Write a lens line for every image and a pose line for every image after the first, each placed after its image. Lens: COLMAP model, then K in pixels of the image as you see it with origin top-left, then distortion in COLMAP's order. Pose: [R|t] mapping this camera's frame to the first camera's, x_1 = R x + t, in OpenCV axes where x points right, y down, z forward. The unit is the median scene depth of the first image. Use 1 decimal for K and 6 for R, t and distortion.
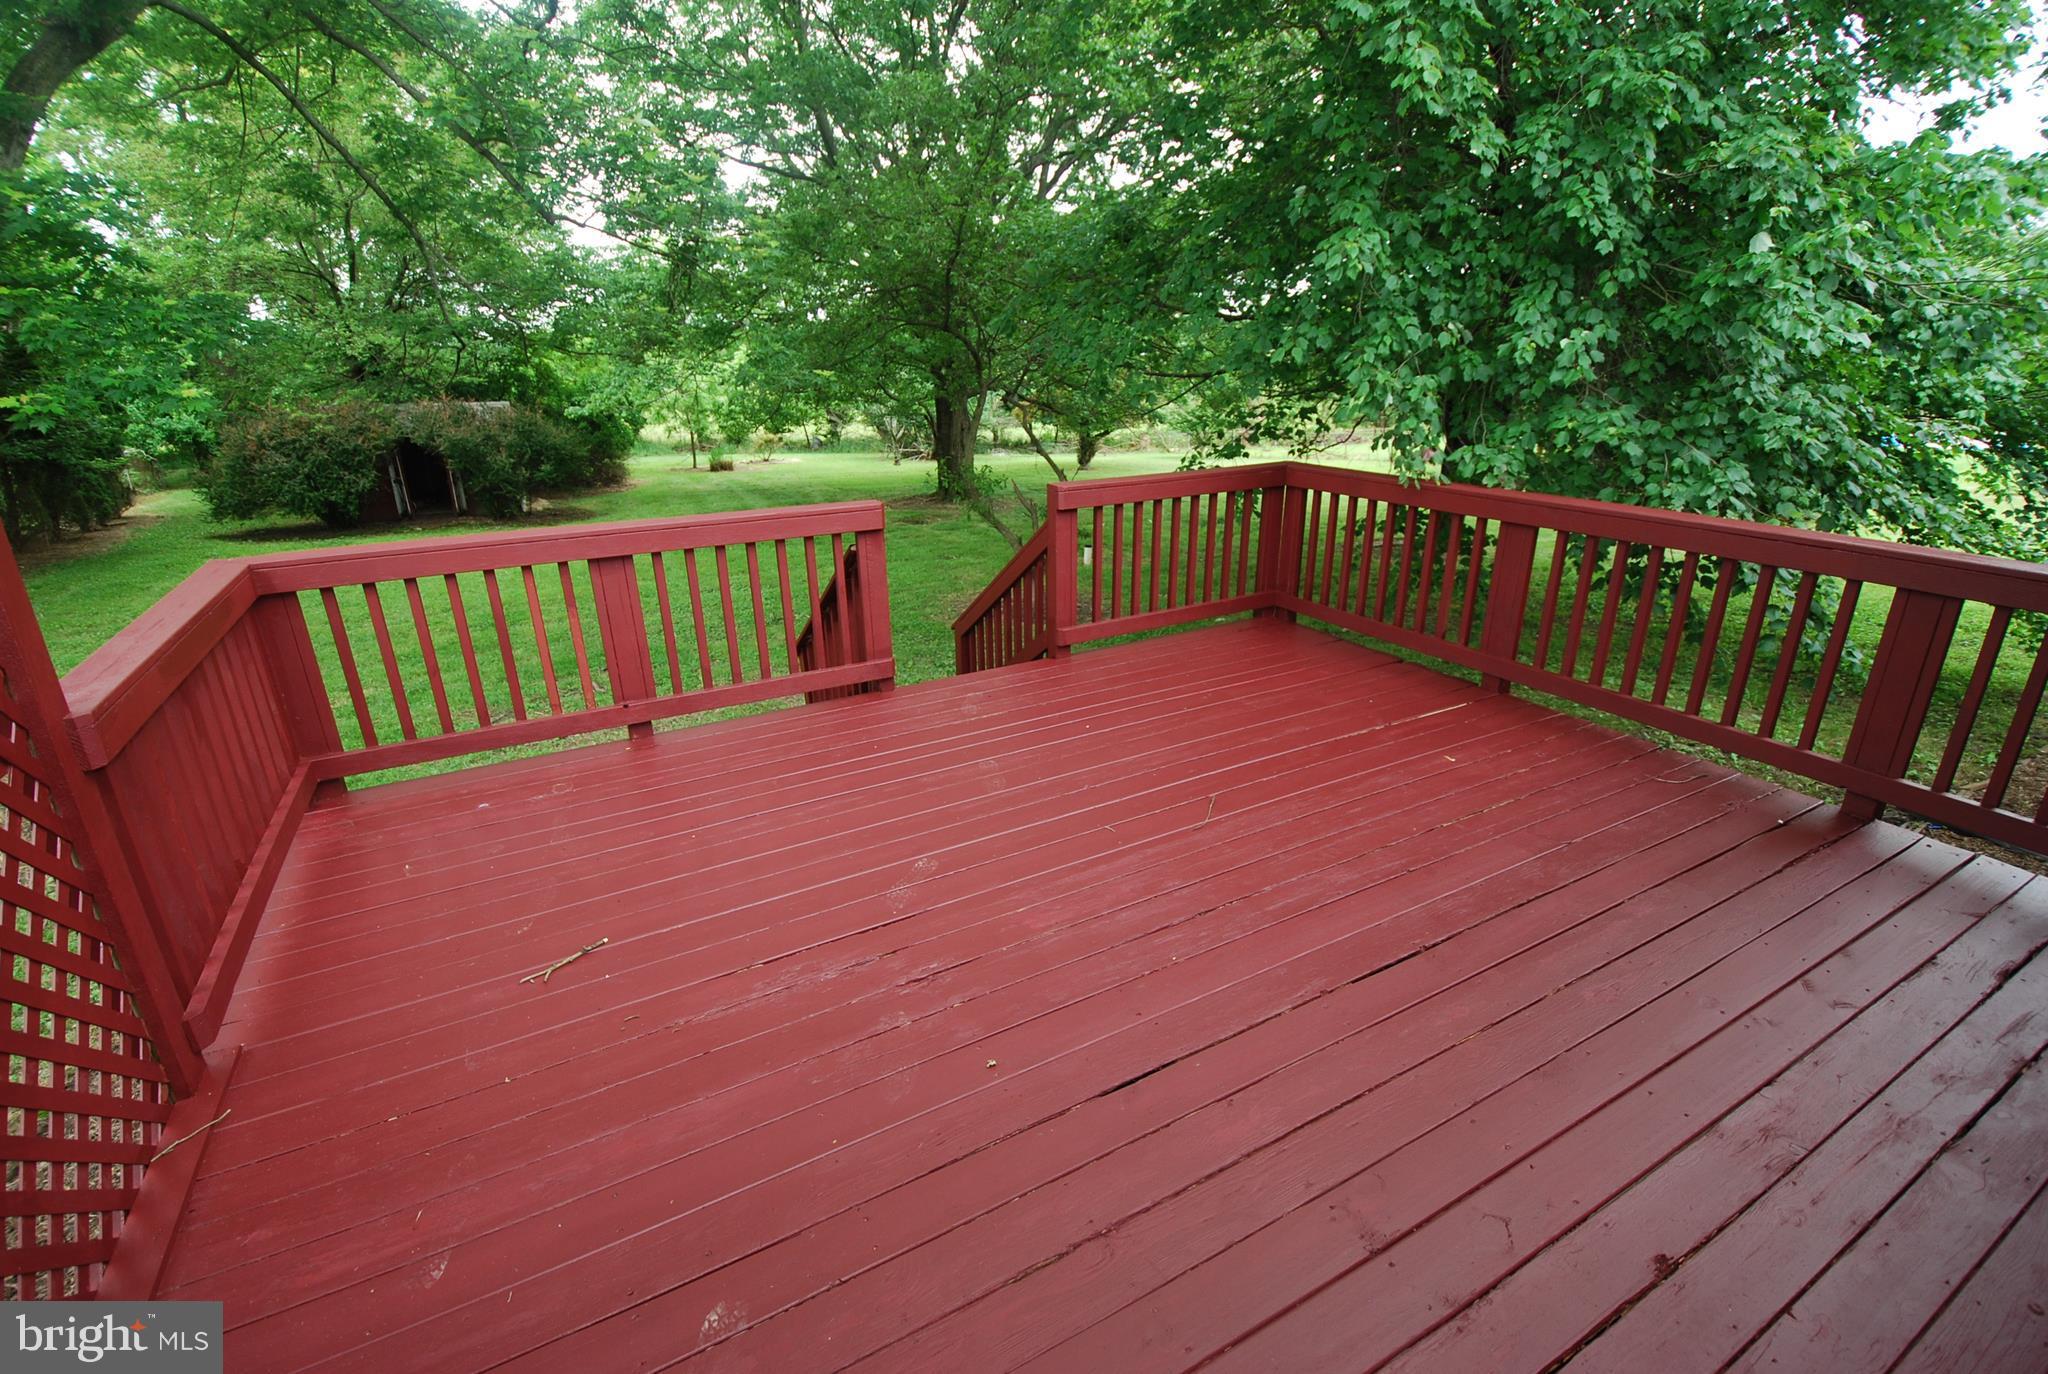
lens RADIAL K [[906.6, 0, 1017.3], [0, 906.6, 686.8], [0, 0, 1]] dist [0.015408, -0.024143]
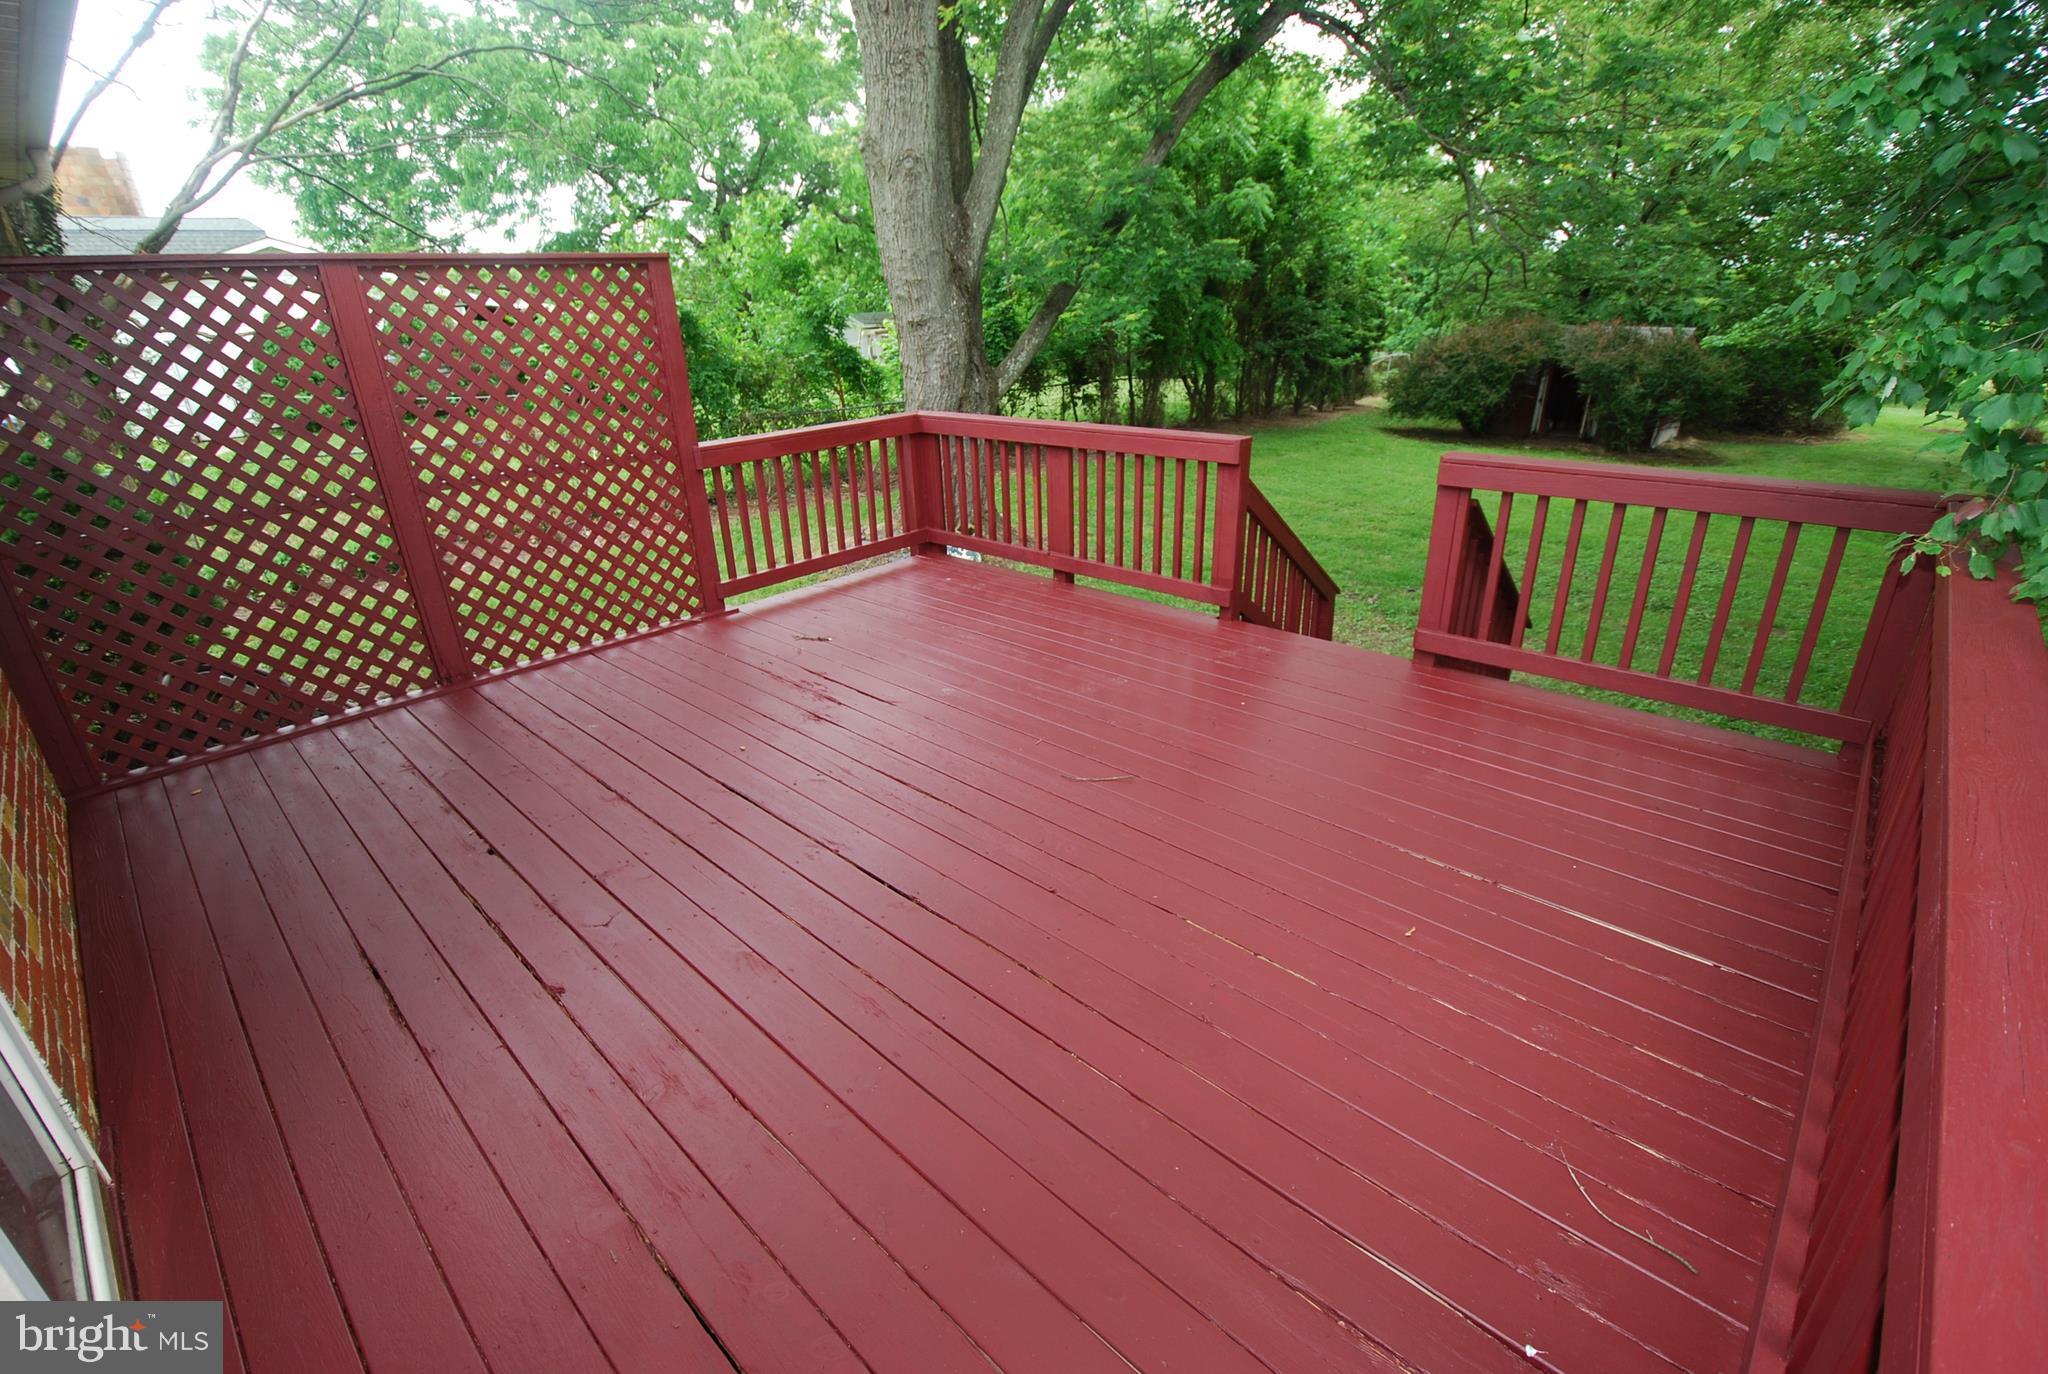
lens RADIAL K [[906.6, 0, 1017.3], [0, 906.6, 686.8], [0, 0, 1]] dist [0.015408, -0.024143]
pose [[0.311787, 0.376621, -0.872322, 0.835305], [-0.305879, 0.908998, 0.283128, -0.170425], [0.899571, 0.178549, 0.398614, 0.416696]]
